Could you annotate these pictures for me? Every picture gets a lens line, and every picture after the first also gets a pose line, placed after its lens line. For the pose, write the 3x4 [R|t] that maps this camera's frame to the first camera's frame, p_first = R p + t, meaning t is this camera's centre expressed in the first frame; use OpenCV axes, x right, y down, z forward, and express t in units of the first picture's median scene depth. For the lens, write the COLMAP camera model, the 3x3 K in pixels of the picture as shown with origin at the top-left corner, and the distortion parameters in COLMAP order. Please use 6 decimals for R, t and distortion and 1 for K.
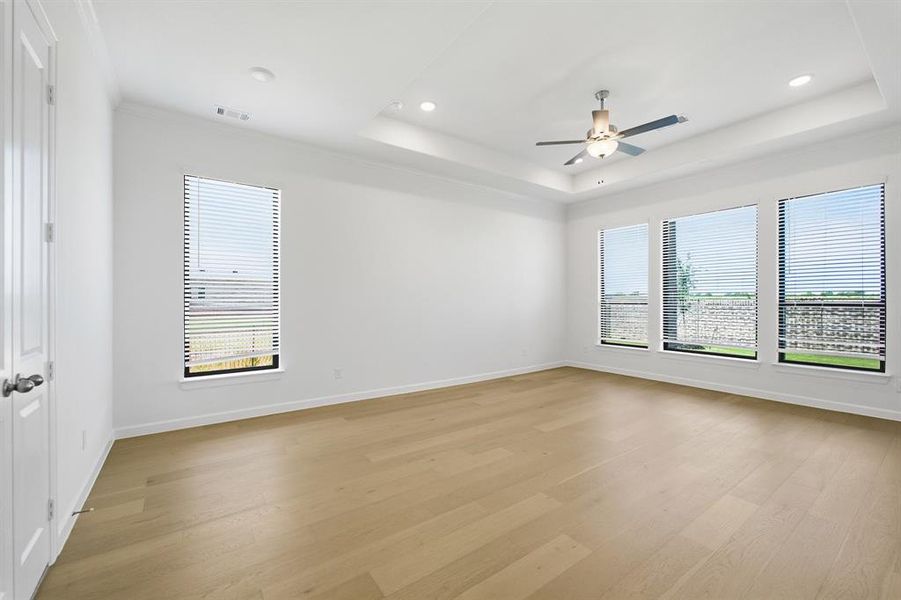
lens RADIAL K [[375.1, 0, 445.1], [0, 375.1, 298.4], [0, 0, 1]] dist [-0.005930, 0.003016]
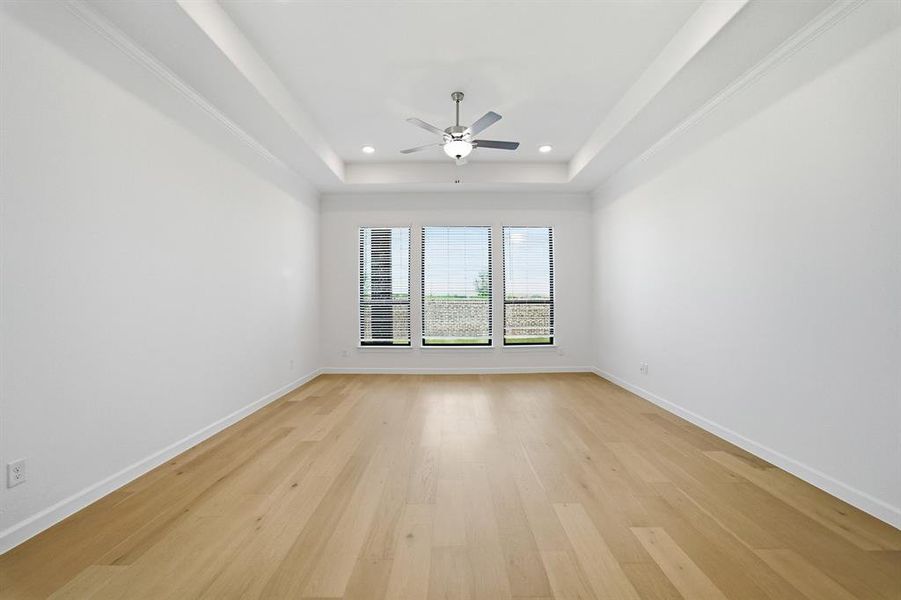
lens RADIAL K [[375.1, 0, 451.2], [0, 375.1, 302.6], [0, 0, 1]] dist [-0.005930, 0.003016]
pose [[0.583858, -0.006113, 0.811832, -0.357378], [-0.000671, 0.999968, 0.008012, 0.003890], [-0.811855, -0.005223, 0.583835, 0.363519]]
